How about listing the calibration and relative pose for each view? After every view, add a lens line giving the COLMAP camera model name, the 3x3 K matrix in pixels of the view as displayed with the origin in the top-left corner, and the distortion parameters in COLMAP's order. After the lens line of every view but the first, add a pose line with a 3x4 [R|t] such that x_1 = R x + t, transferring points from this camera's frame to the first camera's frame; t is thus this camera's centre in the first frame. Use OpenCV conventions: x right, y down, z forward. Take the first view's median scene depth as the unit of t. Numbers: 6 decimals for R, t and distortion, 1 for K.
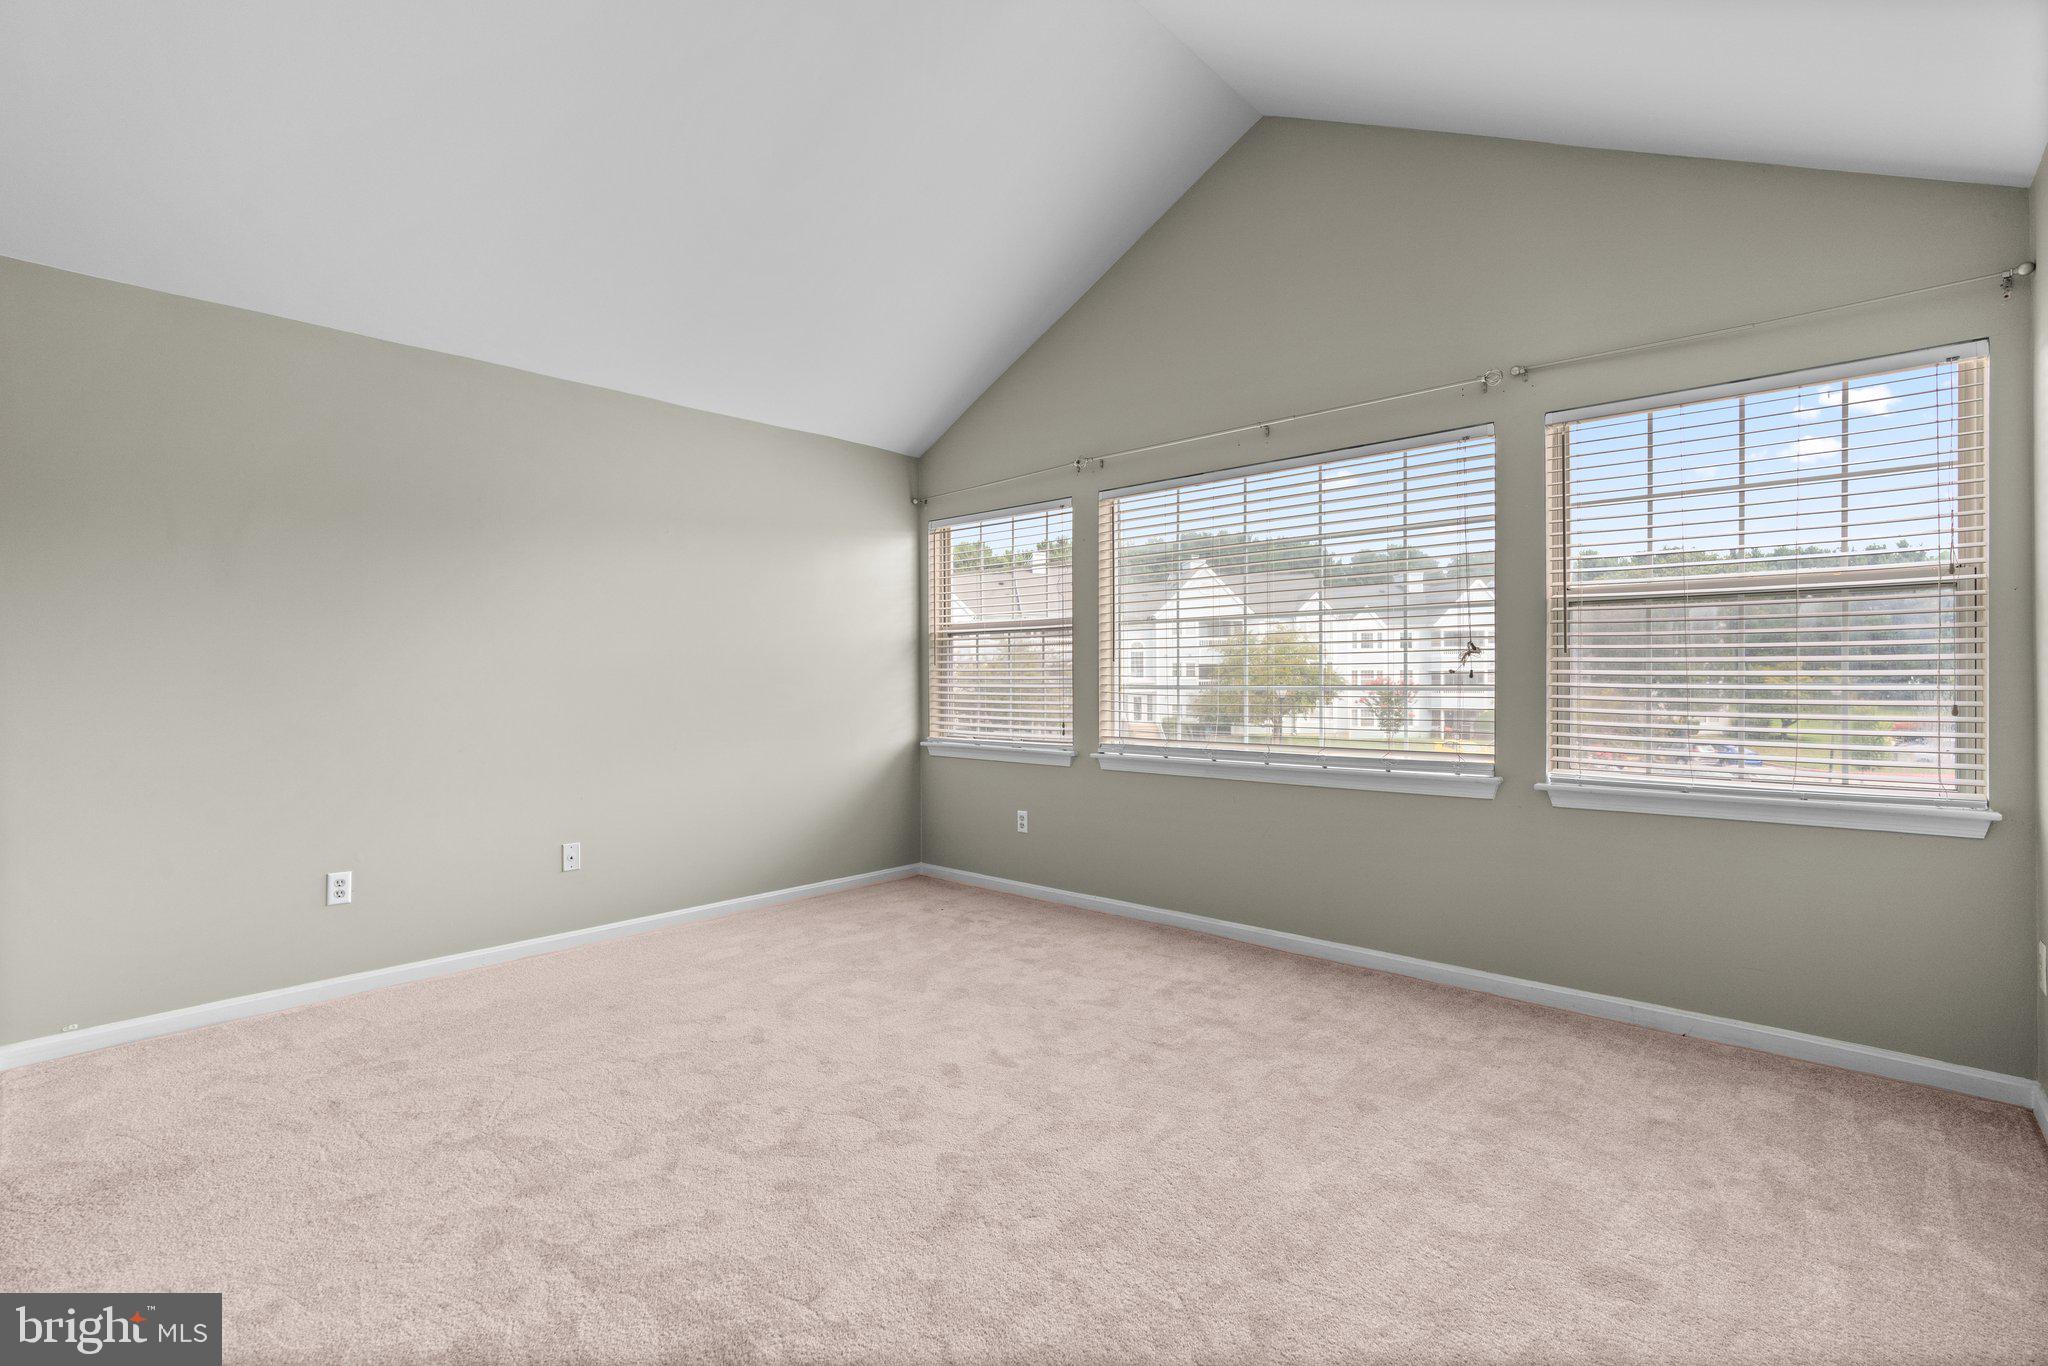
lens RADIAL K [[859.6, 0, 1097.2], [0, 859.6, 687.4], [0, 0, 1]] dist [-0.023374, 0.000250]
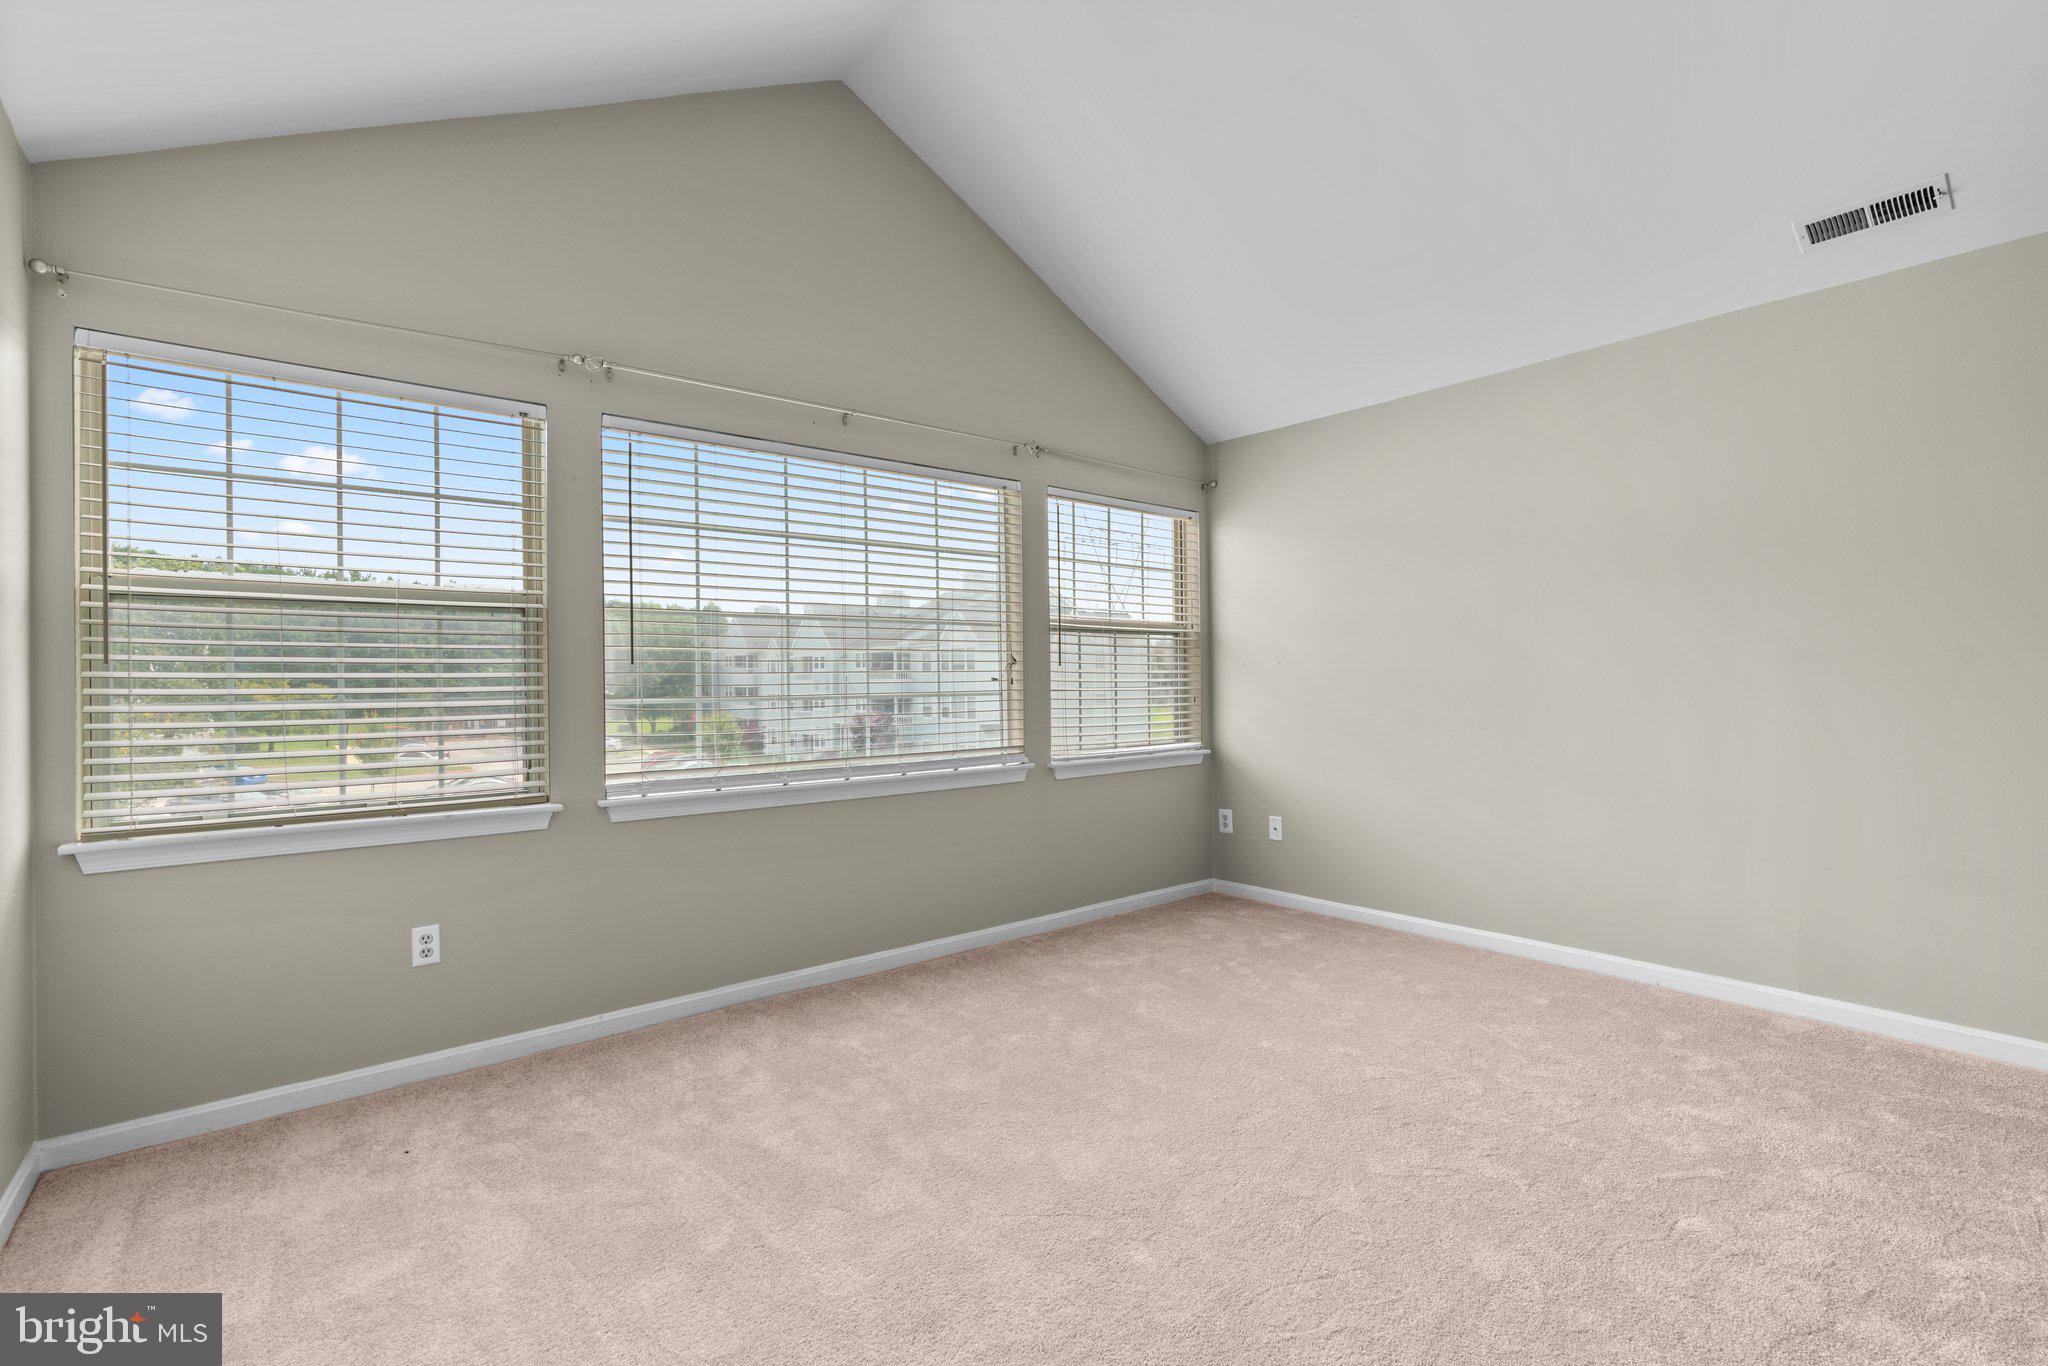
lens RADIAL K [[933.1, 0, 1020.9], [0, 933.1, 685.0], [0, 0, 1]] dist [0.011745, 0.000154]
pose [[0.206406, 0.000071, 0.978467, -0.214164], [0.023150, 0.999720, -0.004956, -0.000949], [-0.978193, 0.023674, 0.206346, 0.175720]]
